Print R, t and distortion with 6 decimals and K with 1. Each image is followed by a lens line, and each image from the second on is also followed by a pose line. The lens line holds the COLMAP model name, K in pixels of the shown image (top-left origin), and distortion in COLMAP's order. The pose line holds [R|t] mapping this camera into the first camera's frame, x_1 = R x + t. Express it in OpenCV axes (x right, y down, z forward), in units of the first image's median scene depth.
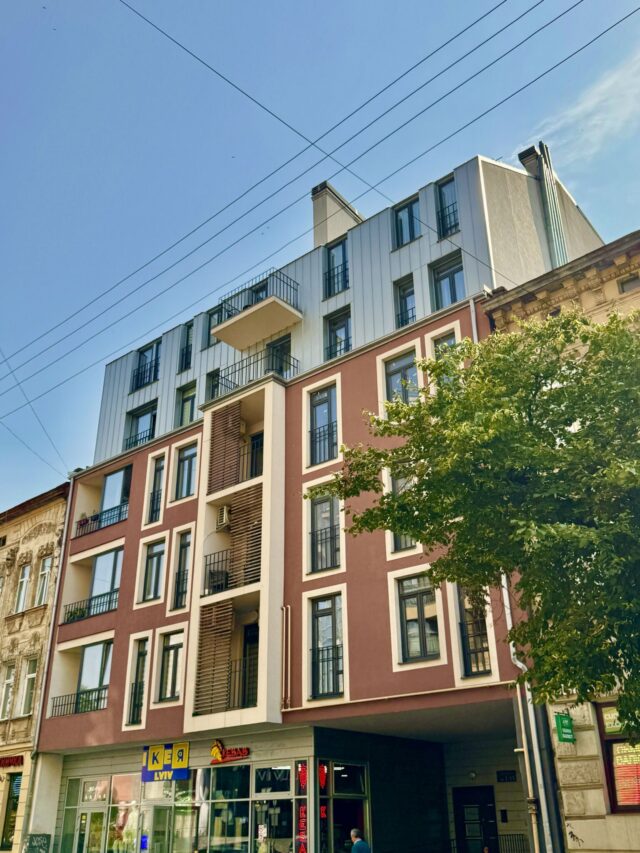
lens RADIAL K [[792.1, 0, 320.0], [0, 792.1, 426.5], [0, 0, 1]] dist [0.126188, -0.242726]
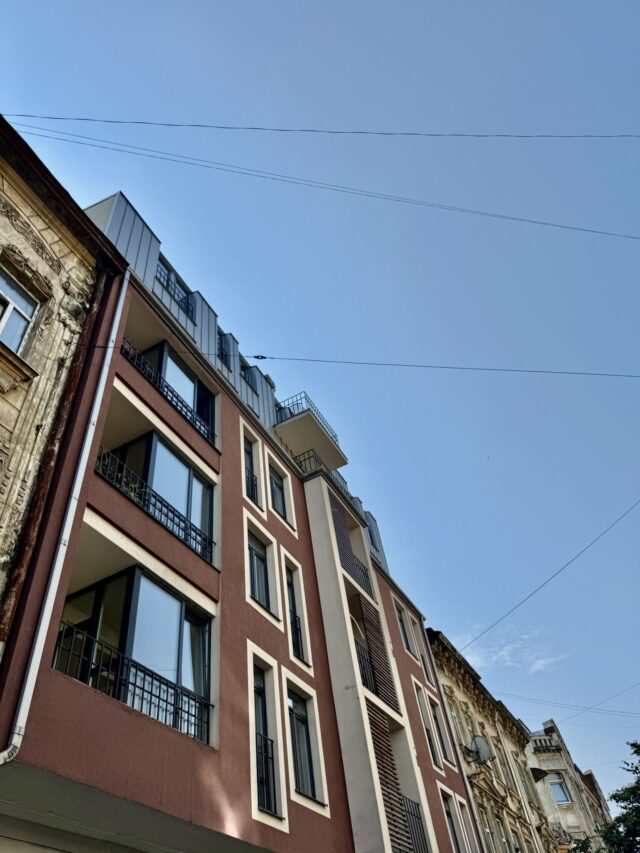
lens RADIAL K [[598.6, 0, 320.0], [0, 598.6, 426.5], [0, 0, 1]] dist [0.093875, -0.133157]
pose [[-0.216497, 0.751549, 0.623140, -0.672452], [-0.321494, 0.547795, -0.772374, 0.526368], [-0.921830, -0.367553, 0.123023, 1.012323]]
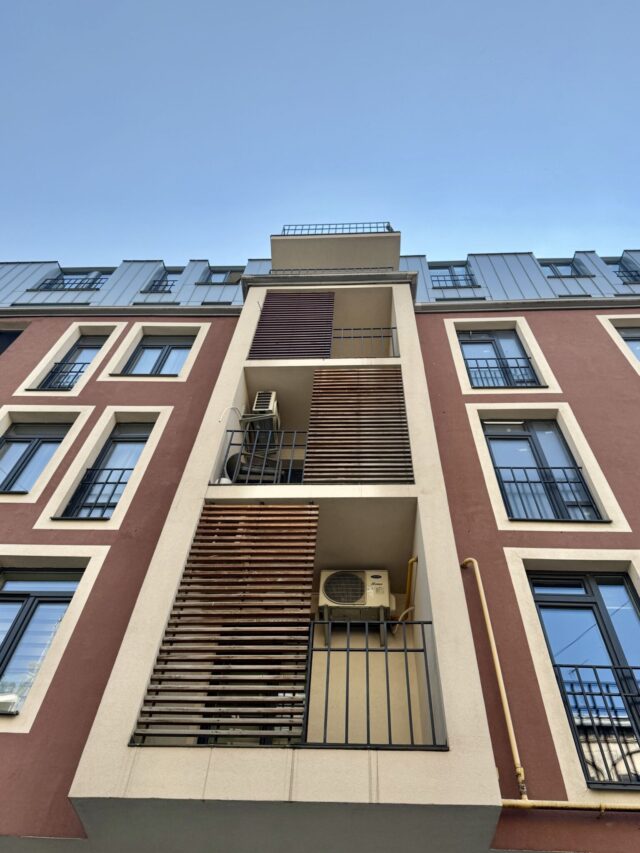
lens RADIAL K [[663.4, 0, 320.0], [0, 663.4, 426.5], [0, 0, 1]] dist [0.117254, -0.191937]
pose [[0.780746, 0.547639, 0.300879, -0.214750], [-0.329365, 0.769884, -0.546624, 0.343866], [-0.530994, 0.327675, 0.781456, 0.666377]]
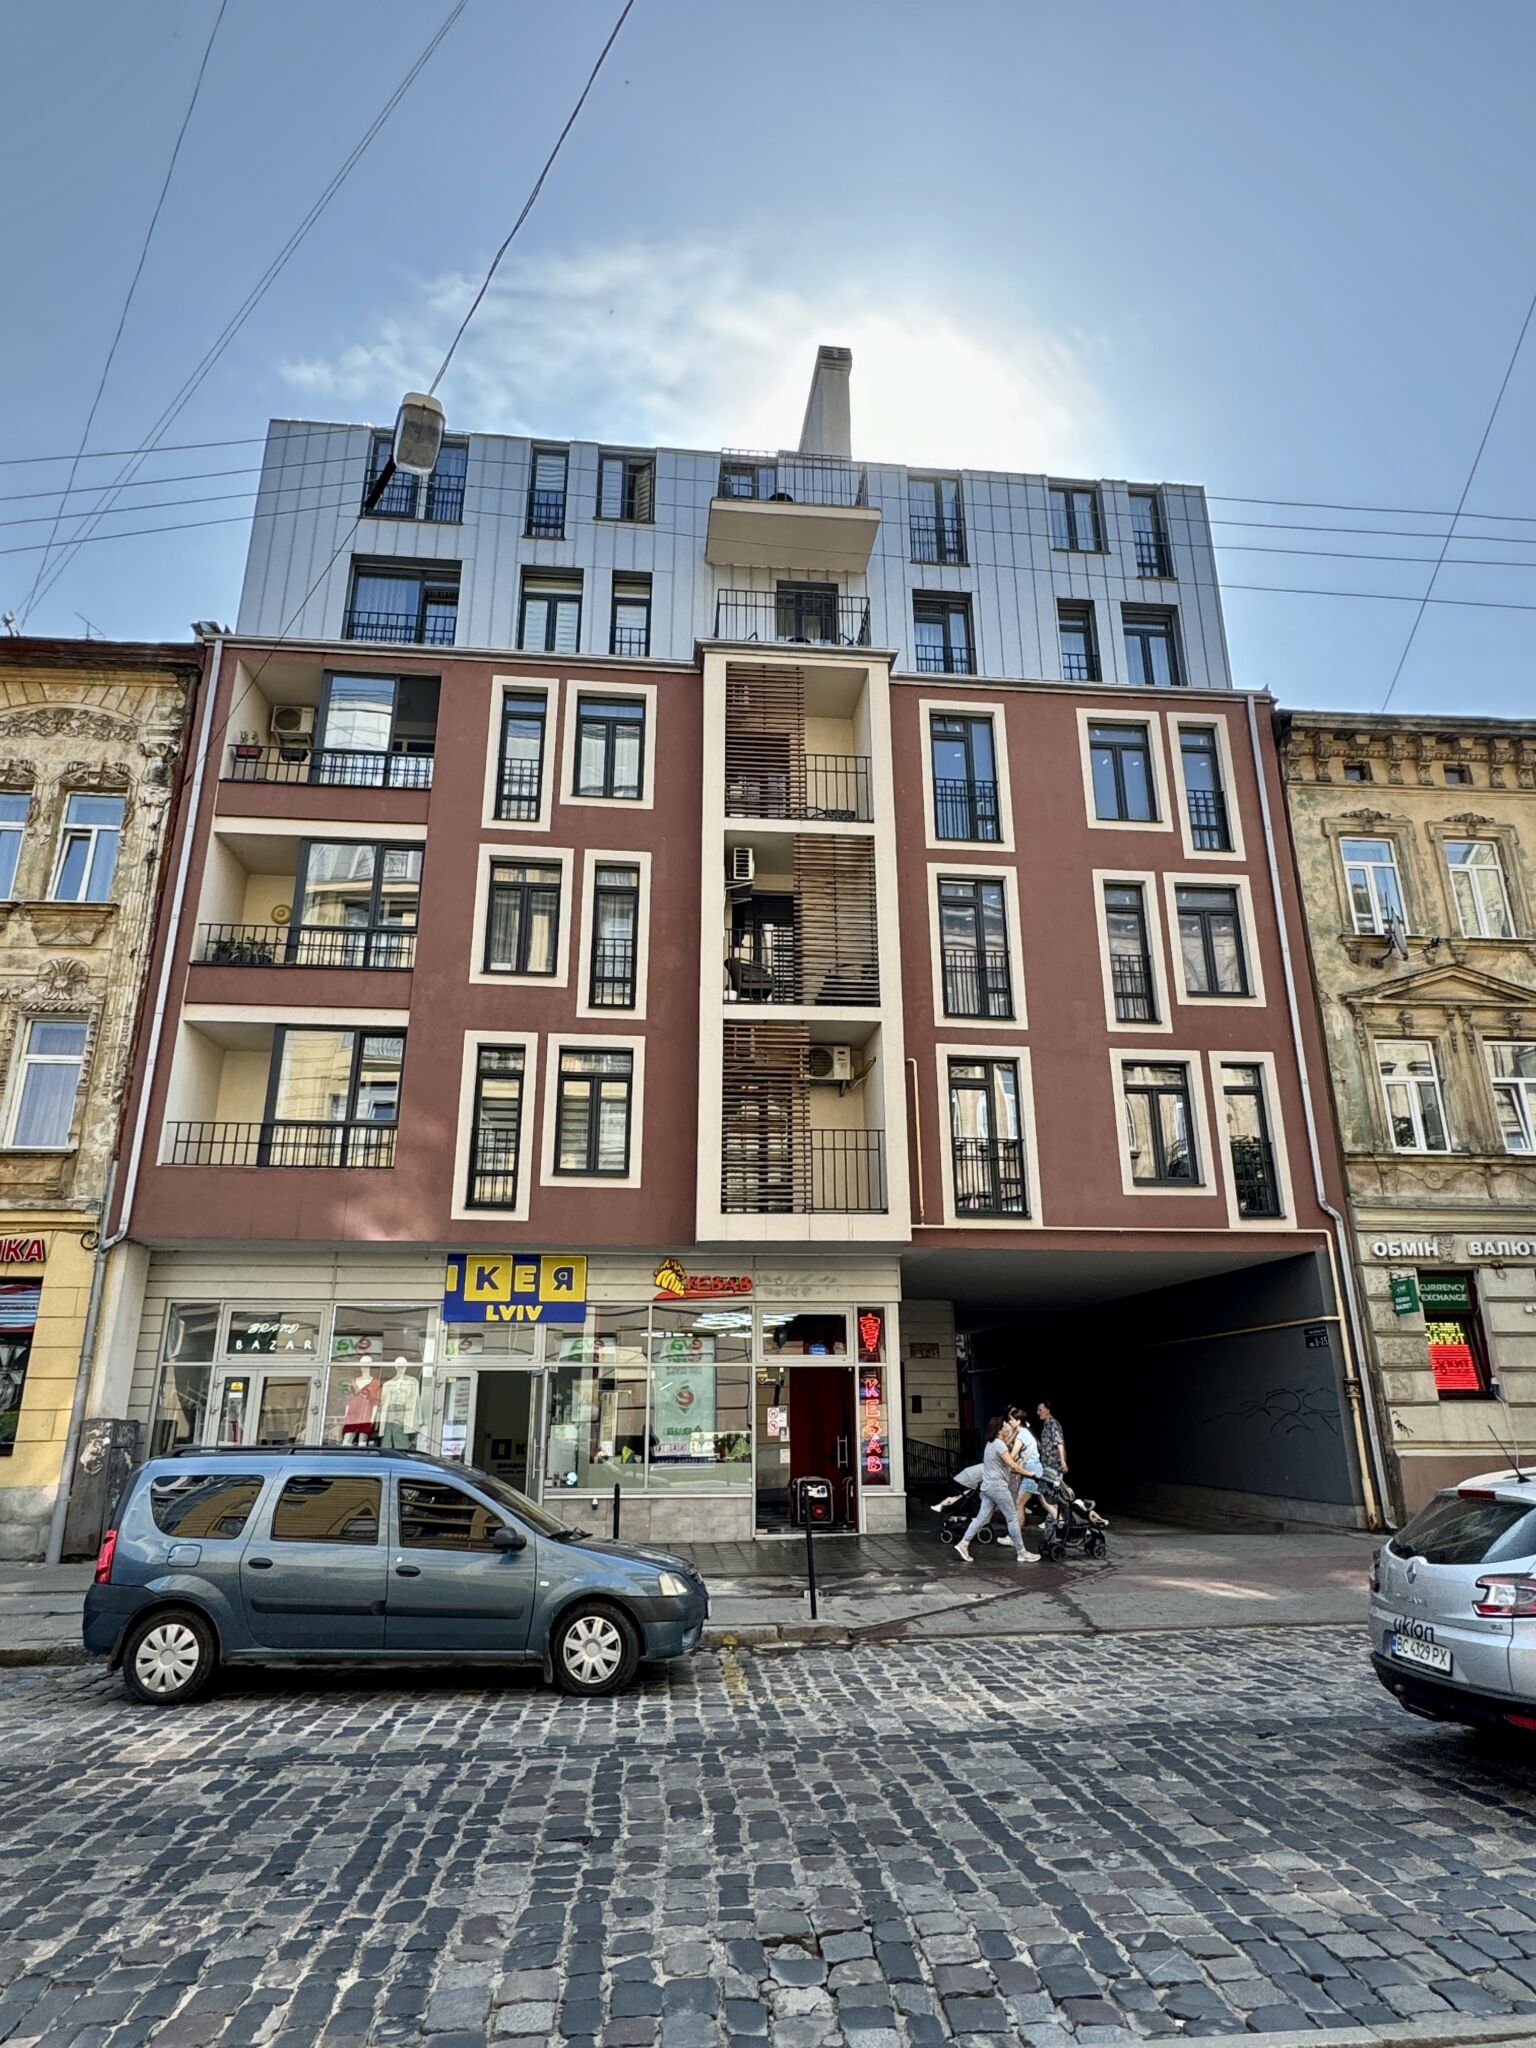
lens RADIAL K [[1234.3, 0, 768.0], [0, 1234.3, 1024.0], [0, 0, 1]] dist [0.002311, -0.000532]
pose [[0.696305, 0.238335, 0.677020, -0.647660], [-0.325305, 0.945608, 0.001684, 0.207806], [-0.639794, -0.221411, 0.735962, 0.365199]]
